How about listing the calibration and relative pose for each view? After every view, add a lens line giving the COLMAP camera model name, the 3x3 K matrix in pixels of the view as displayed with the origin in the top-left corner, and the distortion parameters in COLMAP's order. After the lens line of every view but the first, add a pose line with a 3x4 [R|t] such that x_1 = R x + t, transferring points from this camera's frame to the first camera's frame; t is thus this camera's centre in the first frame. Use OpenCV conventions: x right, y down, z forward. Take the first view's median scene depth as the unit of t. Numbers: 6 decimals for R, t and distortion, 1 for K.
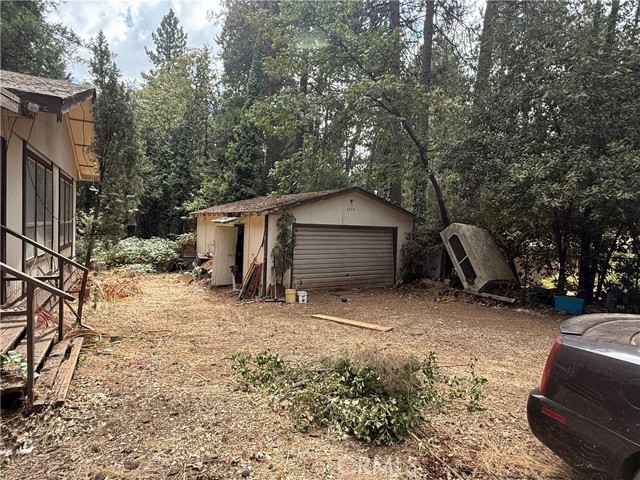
lens RADIAL K [[370.3, 0, 319.8], [0, 370.3, 237.5], [0, 0, 1]] dist [-0.003127, 0.003155]
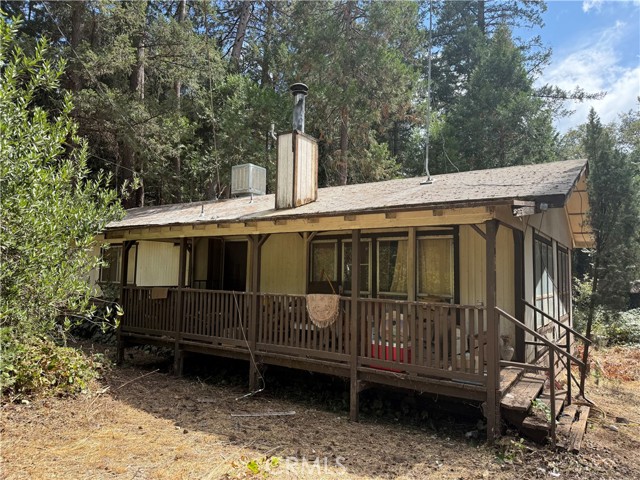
lens RADIAL K [[450.2, 0, 320.2], [0, 450.2, 240.3], [0, 0, 1]] dist [0.029287, -0.034346]
pose [[0.474151, -0.093667, -0.875447, 0.133296], [-0.032507, 0.991785, -0.123720, -0.013171], [0.879843, 0.087120, 0.467210, -0.247918]]
